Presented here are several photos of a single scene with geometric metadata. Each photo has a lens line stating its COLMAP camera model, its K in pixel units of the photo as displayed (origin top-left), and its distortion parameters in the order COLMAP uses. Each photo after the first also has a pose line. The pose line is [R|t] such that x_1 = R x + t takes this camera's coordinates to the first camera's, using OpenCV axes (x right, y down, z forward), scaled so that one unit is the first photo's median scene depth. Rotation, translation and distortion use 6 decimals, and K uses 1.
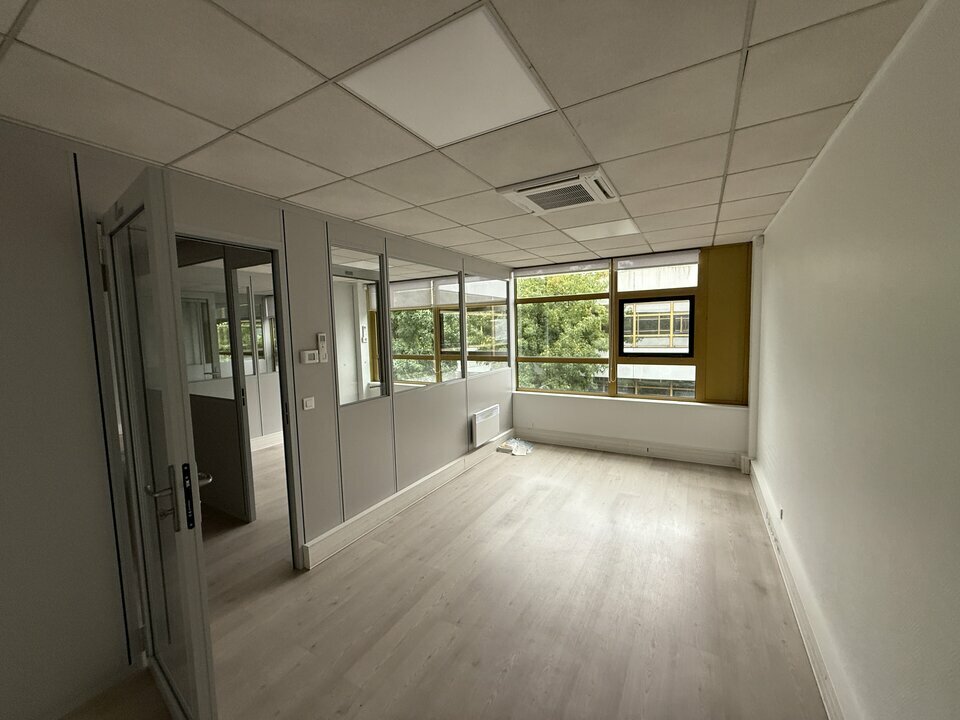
lens RADIAL K [[385.8, 0, 480.0], [0, 385.8, 360.0], [0, 0, 1]] dist [-0.000841, -0.000025]
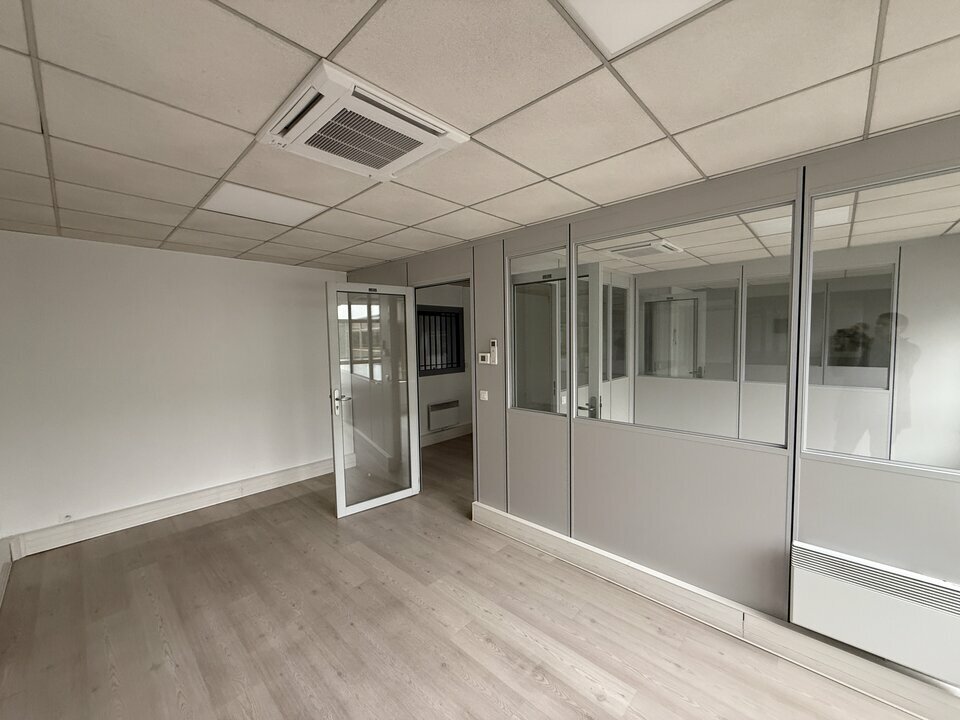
lens RADIAL K [[385.8, 0, 480.0], [0, 385.8, 360.0], [0, 0, 1]] dist [-0.000841, -0.000025]
pose [[-0.239909, 0.086969, -0.966892, 0.738930], [-0.055267, 0.993140, 0.103043, -0.125791], [0.969221, 0.078159, -0.233457, 1.241621]]
